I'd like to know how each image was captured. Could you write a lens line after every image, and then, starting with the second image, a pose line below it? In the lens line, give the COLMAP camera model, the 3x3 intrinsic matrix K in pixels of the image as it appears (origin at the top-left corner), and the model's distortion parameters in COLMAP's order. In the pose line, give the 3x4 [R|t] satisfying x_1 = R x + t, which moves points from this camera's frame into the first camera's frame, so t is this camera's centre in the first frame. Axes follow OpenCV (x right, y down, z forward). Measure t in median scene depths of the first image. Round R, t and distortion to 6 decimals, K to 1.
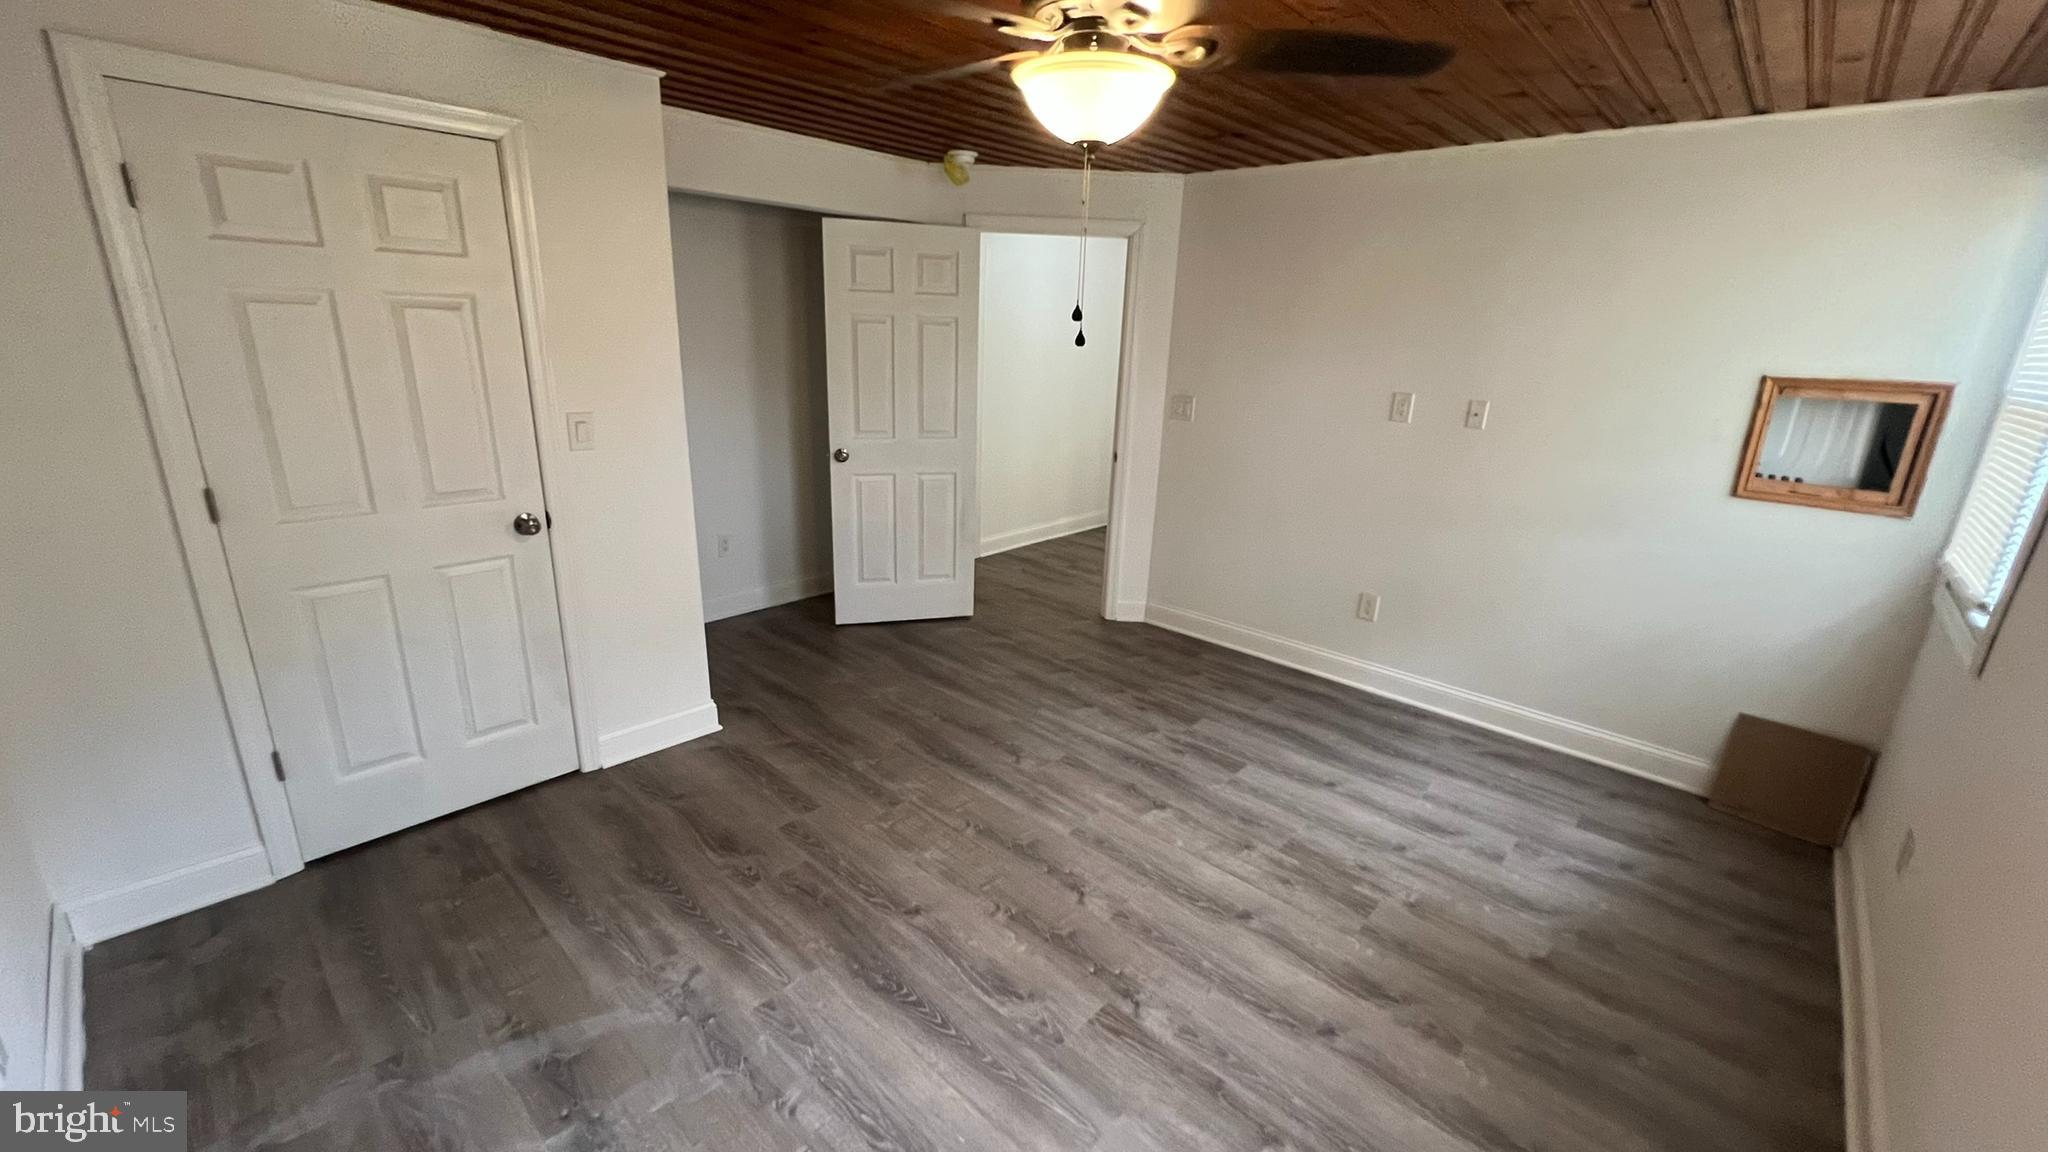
lens RADIAL K [[819.9, 0, 1026.4], [0, 819.9, 575.1], [0, 0, 1]] dist [-0.002133, 0.000056]
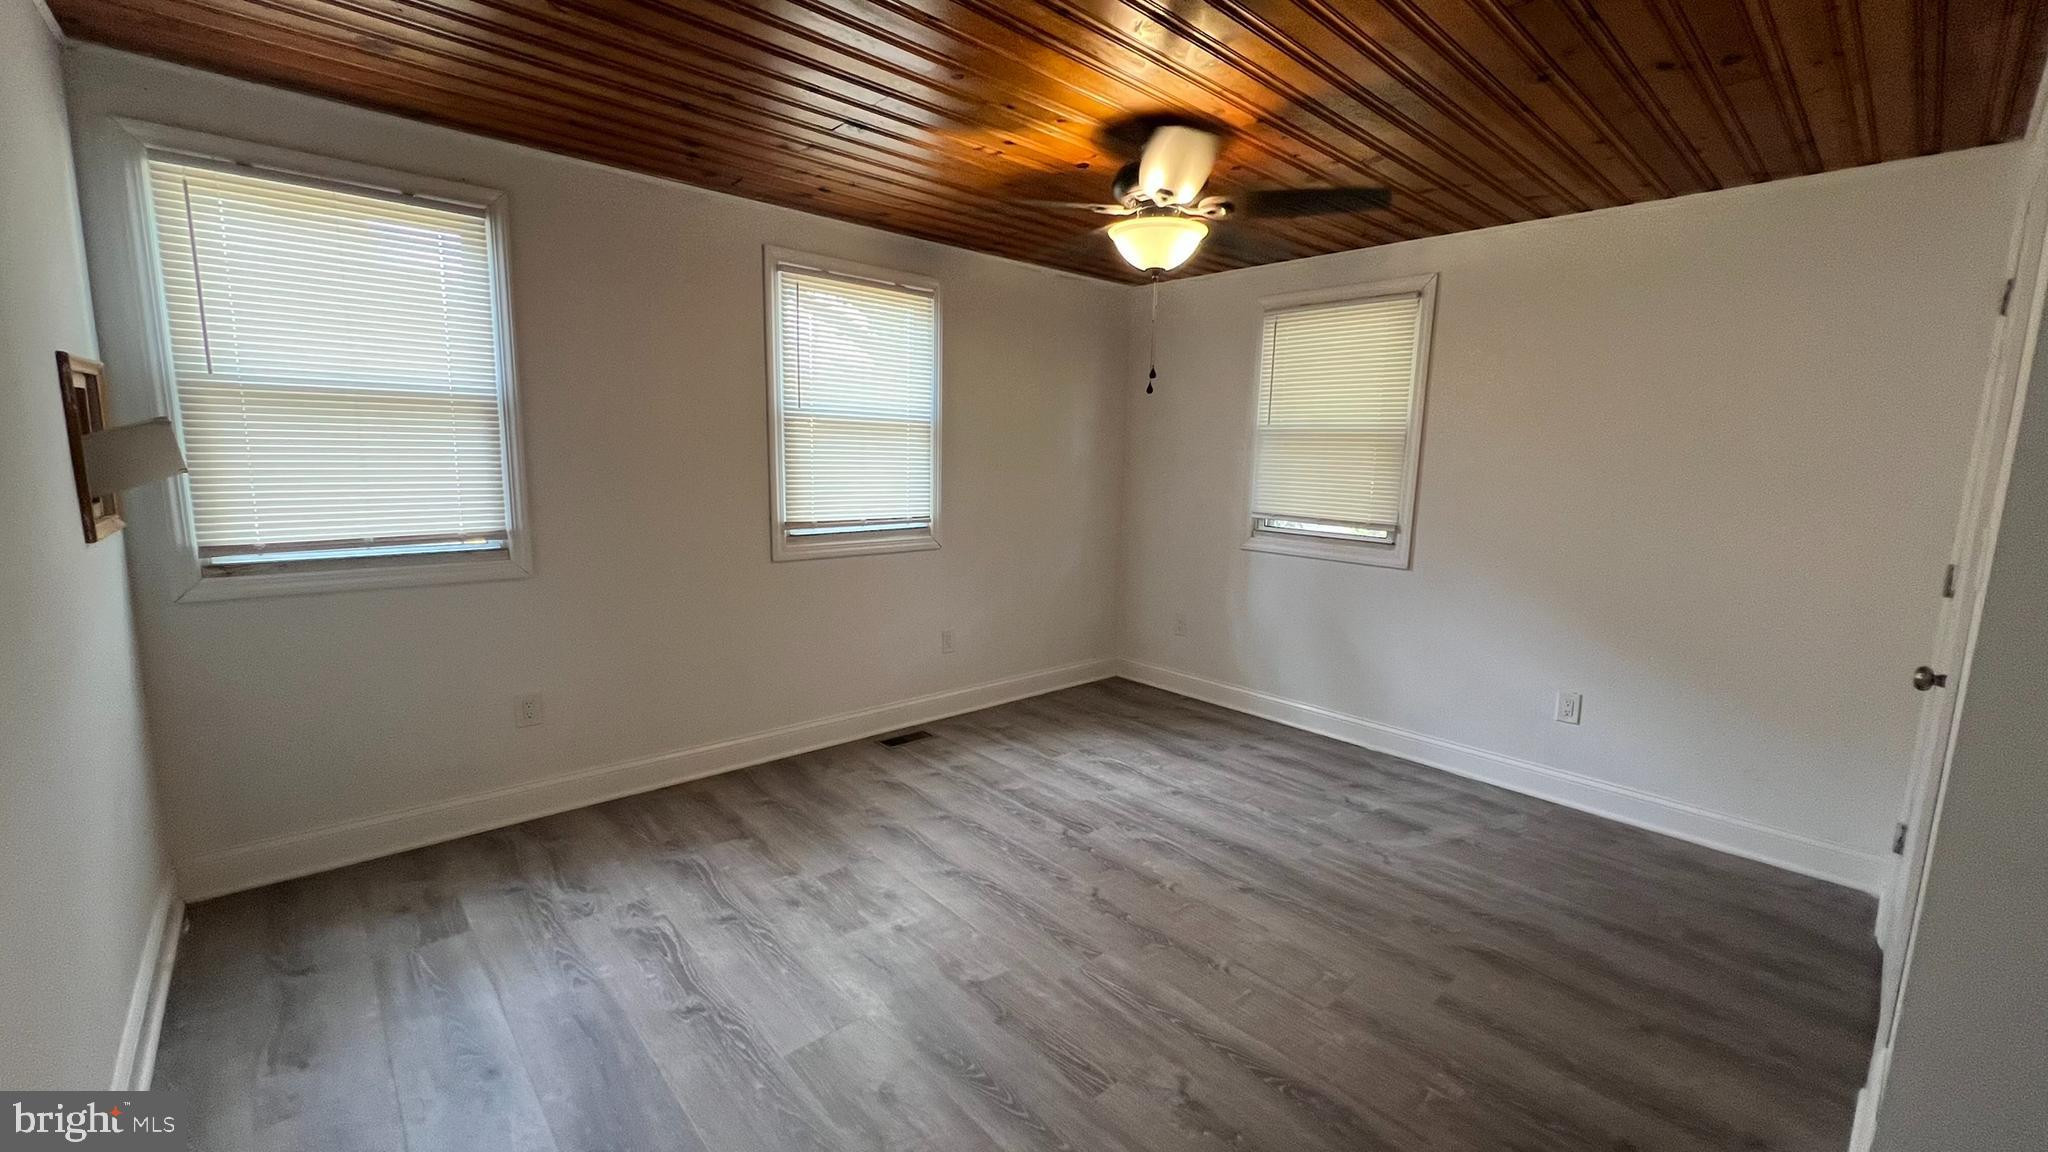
lens RADIAL K [[819.9, 0, 1026.4], [0, 819.9, 573.0], [0, 0, 1]] dist [-0.002133, 0.000056]
pose [[-0.994579, -0.071735, 0.075273, 0.107775], [-0.032549, 0.902319, 0.429838, -0.449726], [-0.098755, 0.425058, -0.899763, 1.829142]]
